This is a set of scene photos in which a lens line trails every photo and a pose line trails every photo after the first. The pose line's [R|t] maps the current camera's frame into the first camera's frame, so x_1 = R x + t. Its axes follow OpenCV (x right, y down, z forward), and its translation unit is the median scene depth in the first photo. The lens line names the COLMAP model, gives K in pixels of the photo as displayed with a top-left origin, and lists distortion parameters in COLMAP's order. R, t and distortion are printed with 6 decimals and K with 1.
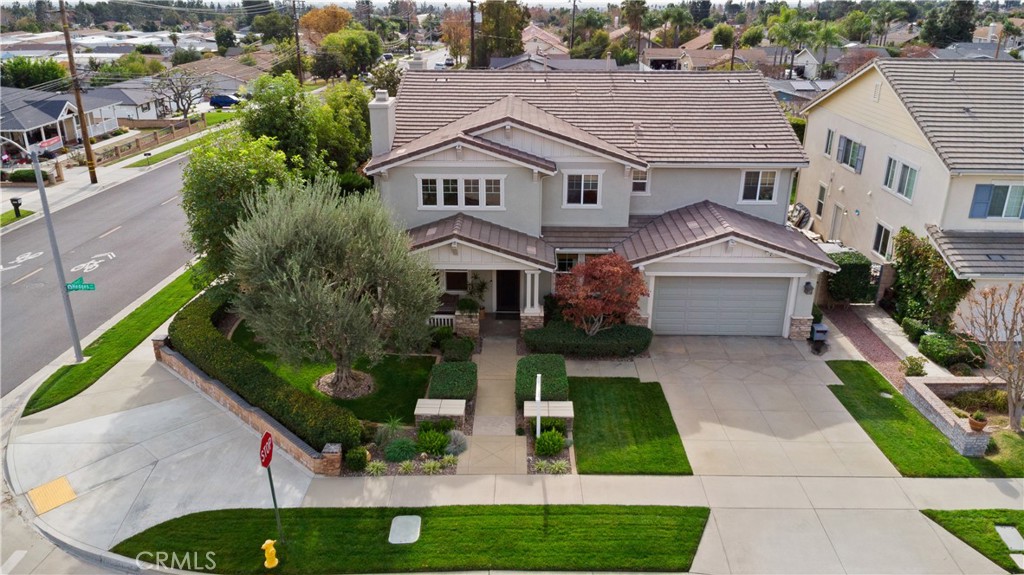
lens RADIAL K [[739.3, 0, 509.9], [0, 739.3, 289.5], [0, 0, 1]] dist [0.016841, -0.012499]
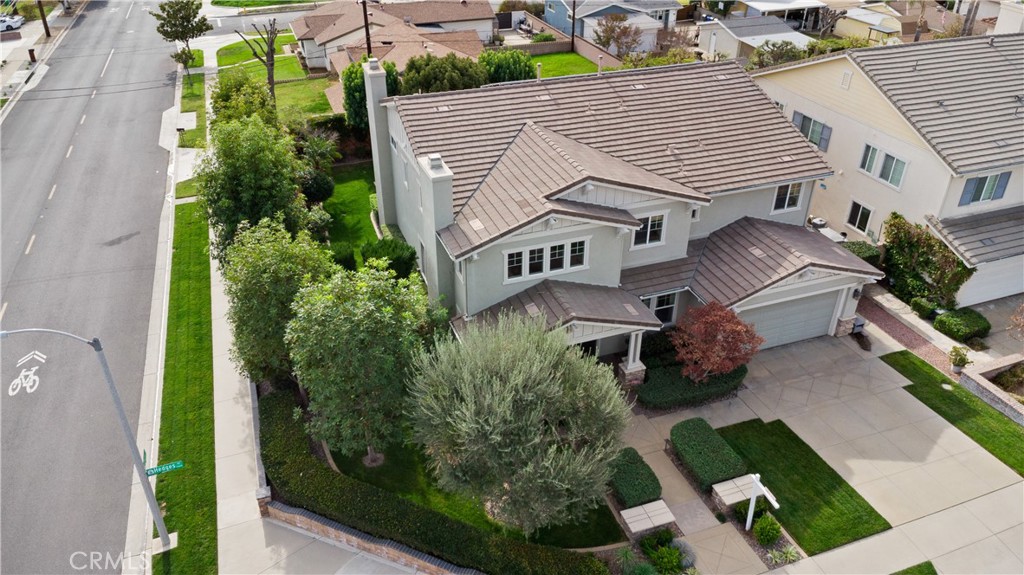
lens RADIAL K [[739.3, 0, 503.9], [0, 739.3, 286.4], [0, 0, 1]] dist [0.016841, -0.012499]
pose [[0.935446, -0.188365, 0.299098, -0.406587], [0.135586, 0.972666, 0.188511, -0.283368], [-0.326432, -0.135789, 0.935416, 0.127175]]
